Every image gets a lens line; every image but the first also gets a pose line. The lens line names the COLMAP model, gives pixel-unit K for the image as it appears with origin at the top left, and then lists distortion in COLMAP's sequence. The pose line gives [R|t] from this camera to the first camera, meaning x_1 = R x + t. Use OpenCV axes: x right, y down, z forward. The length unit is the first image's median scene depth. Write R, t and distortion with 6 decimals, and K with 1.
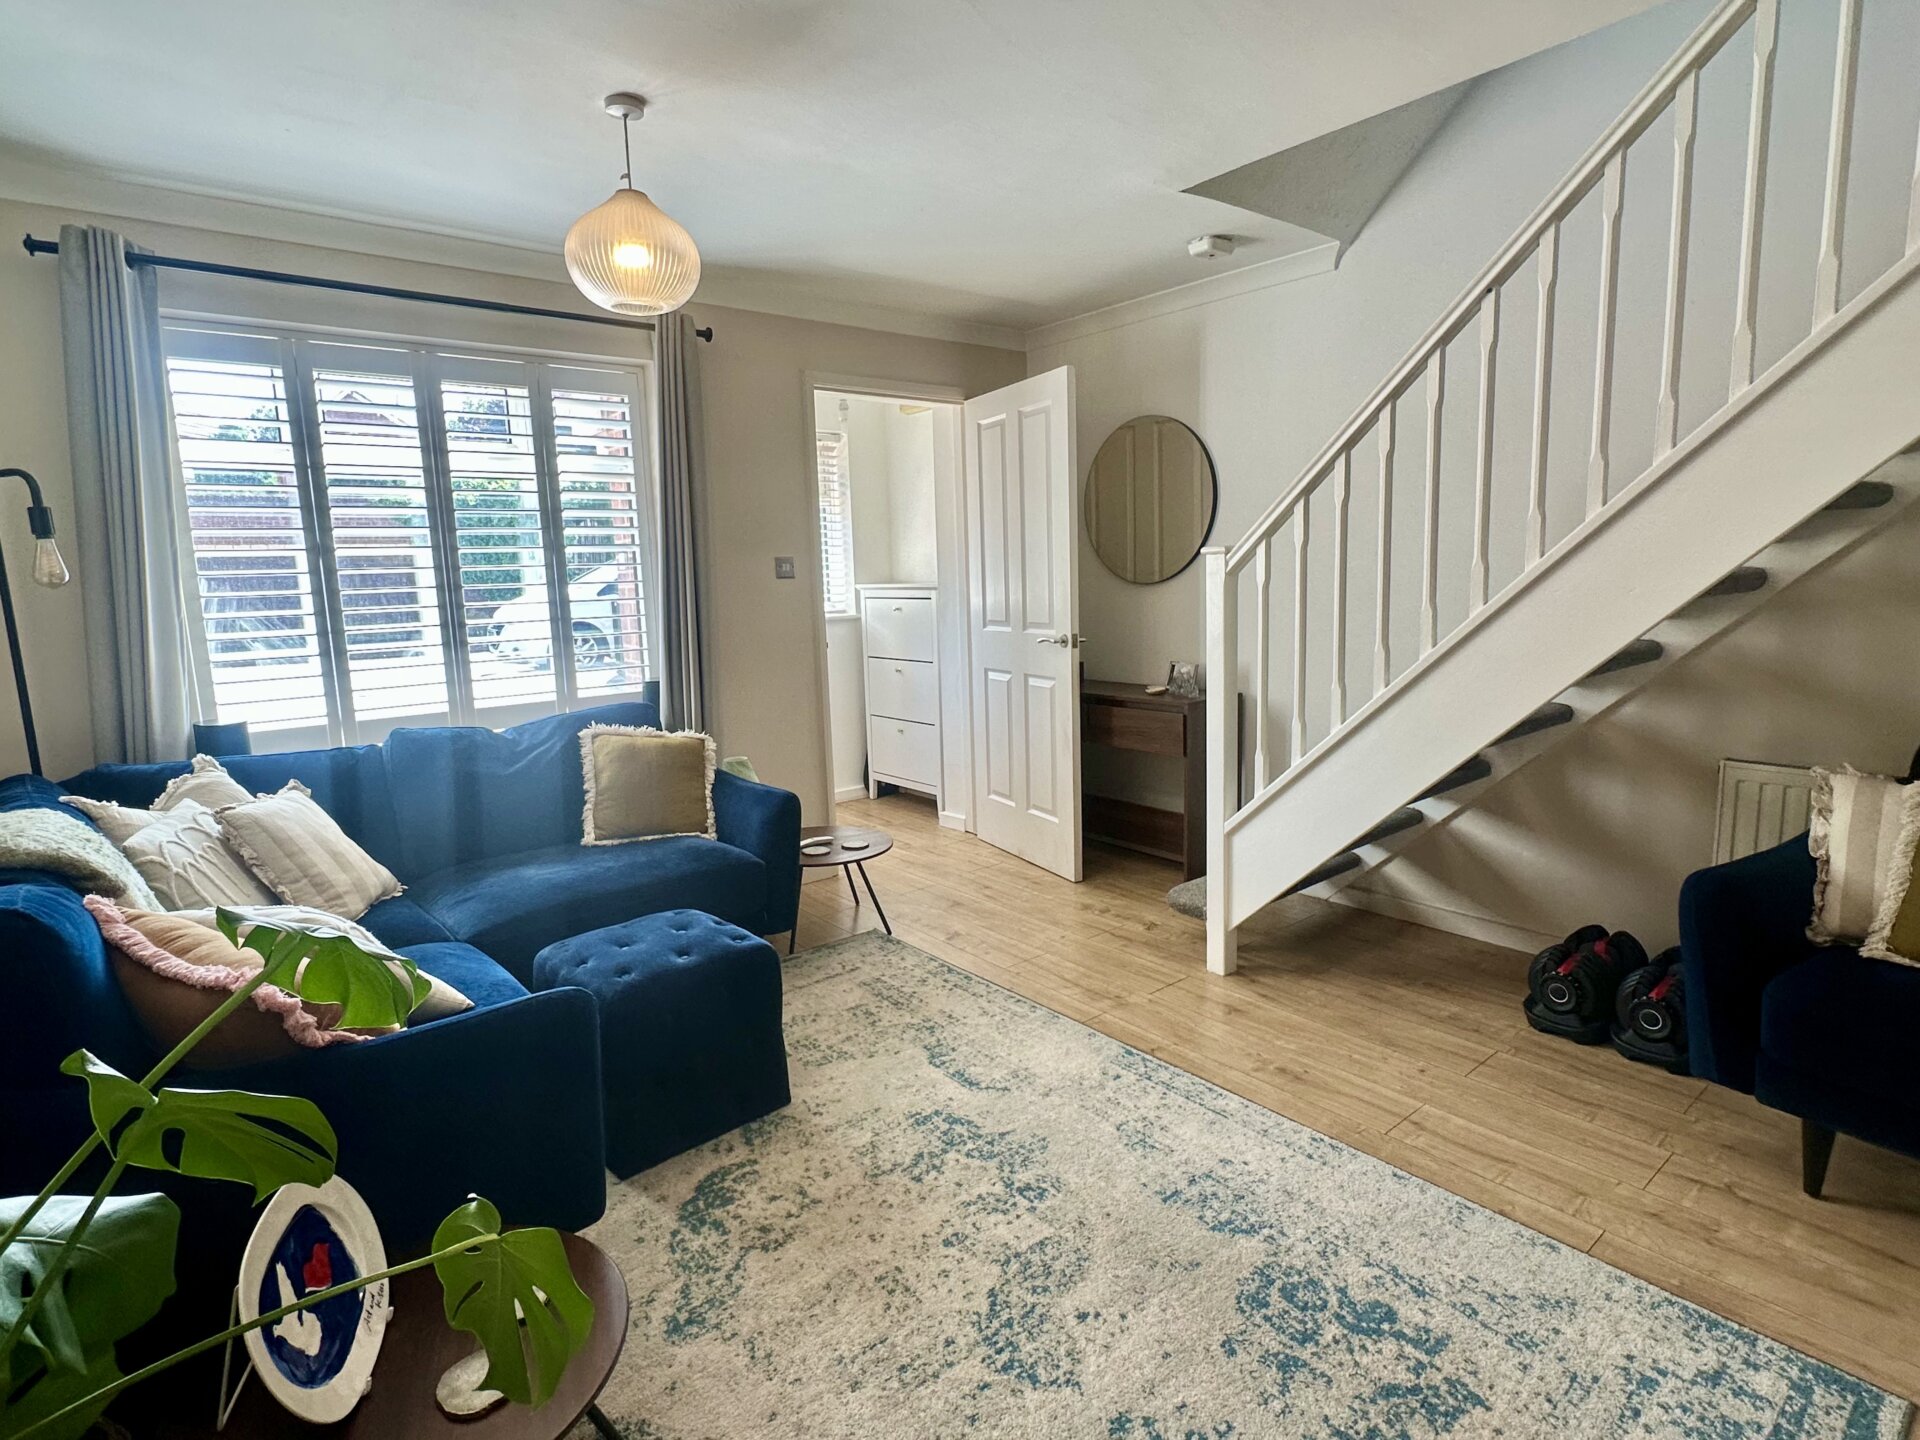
lens RADIAL K [[985.0, 0, 966.2], [0, 985.0, 714.8], [0, 0, 1]] dist [-0.004894, 0.001628]
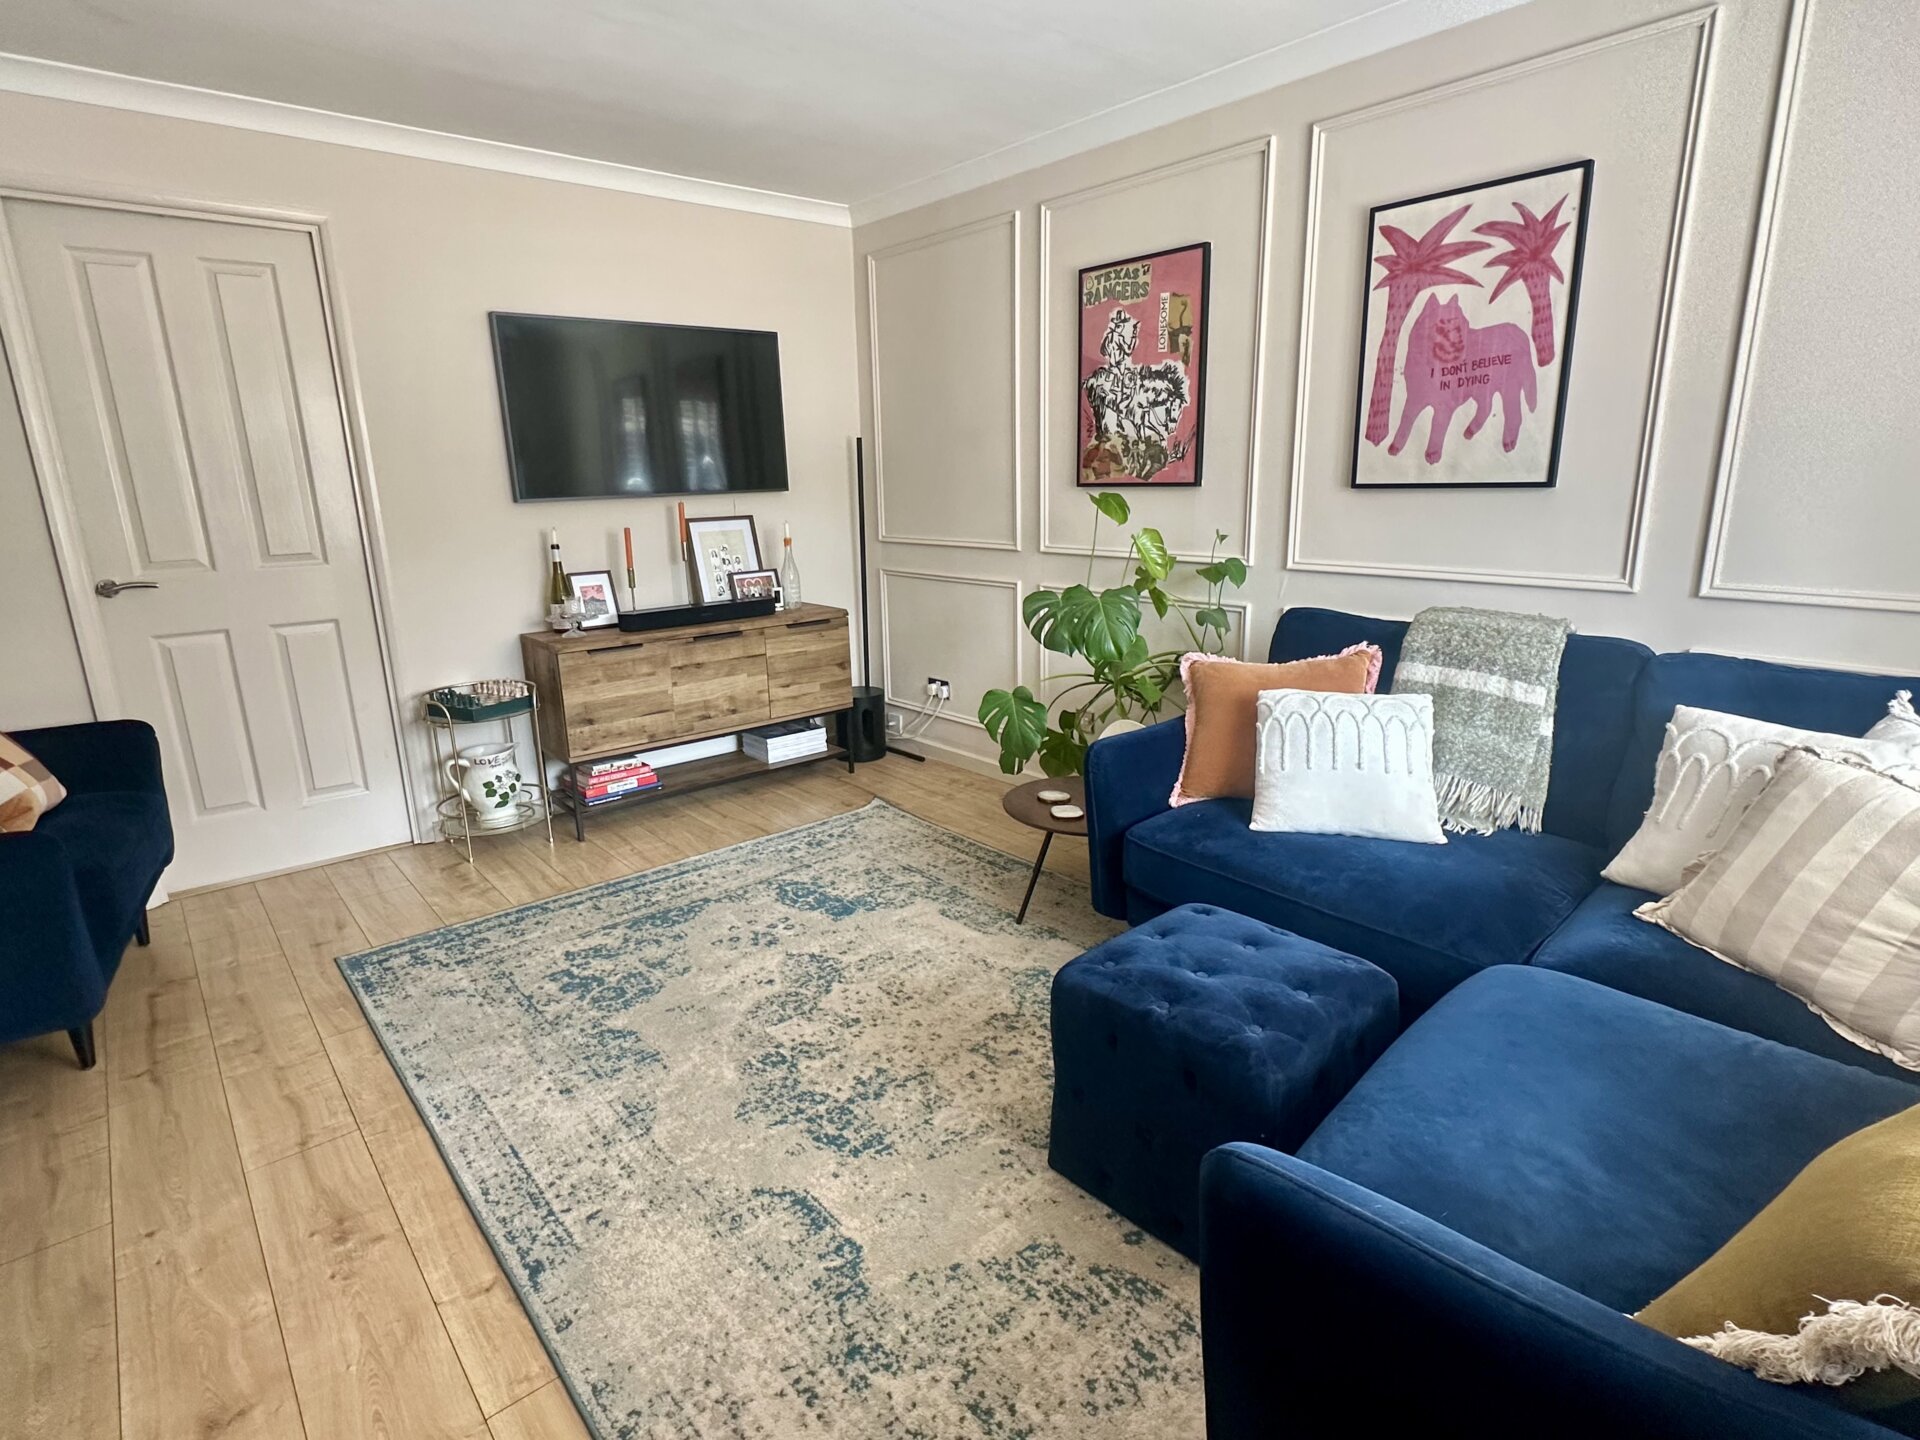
lens RADIAL K [[985.0, 0, 965.9], [0, 985.0, 717.8], [0, 0, 1]] dist [-0.004894, 0.001628]
pose [[-0.998265, 0.056536, -0.016428, -0.137397], [0.045964, 0.922764, 0.382614, -0.243852], [0.036790, 0.381195, -0.923762, 1.749447]]
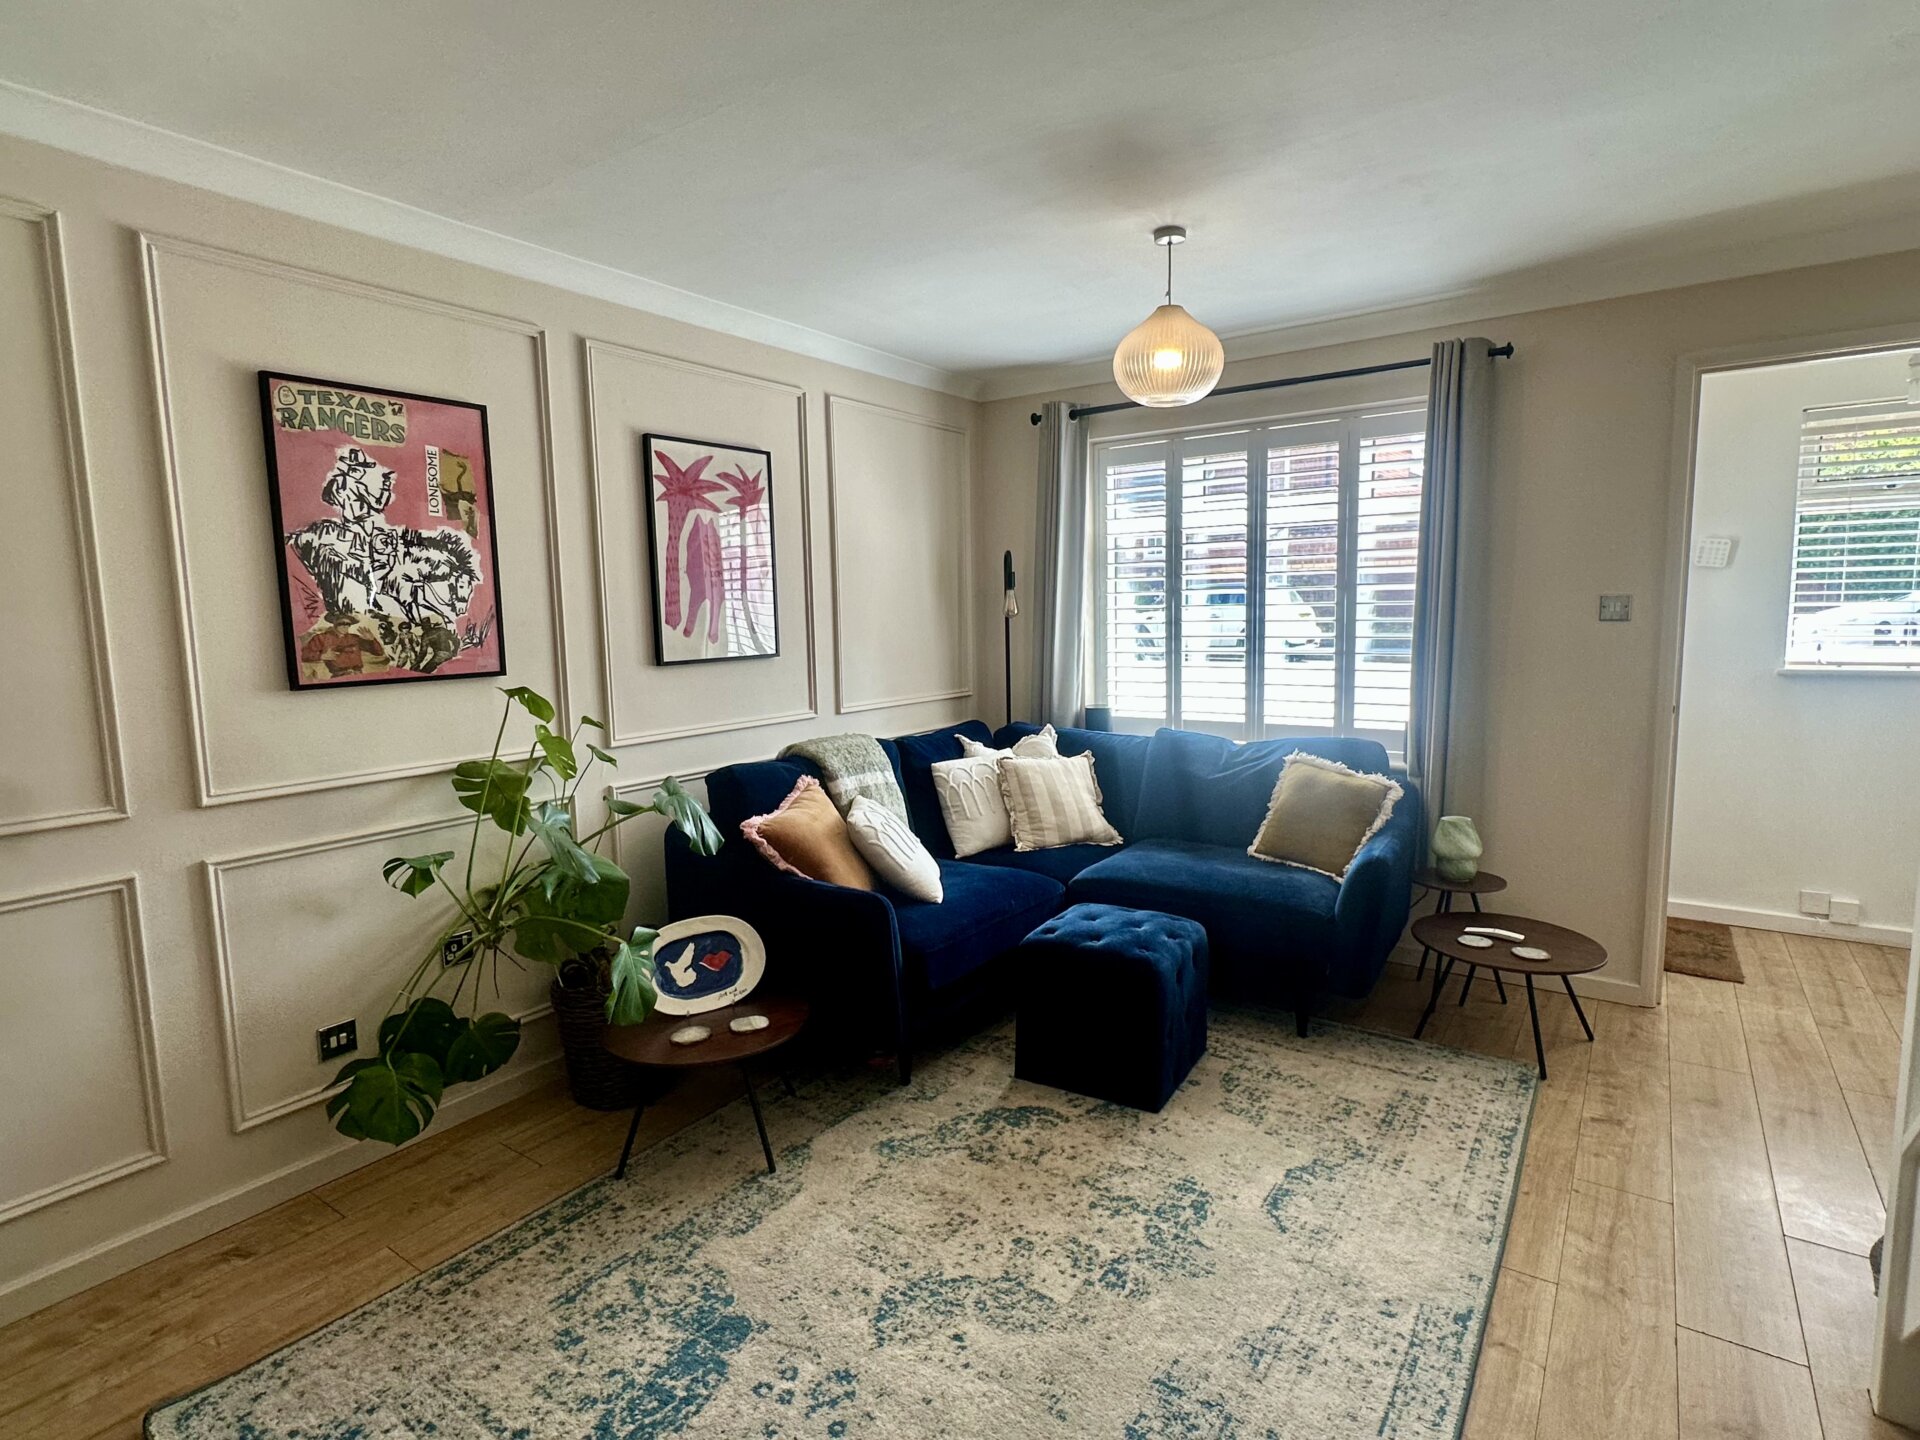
lens RADIAL K [[985.0, 0, 965.7], [0, 985.0, 720.5], [0, 0, 1]] dist [-0.004894, 0.001628]
pose [[0.271010, 0.135399, -0.953006, 0.831888], [-0.128093, 0.986325, 0.103706, -0.135299], [0.954016, 0.093968, 0.284648, 0.498619]]
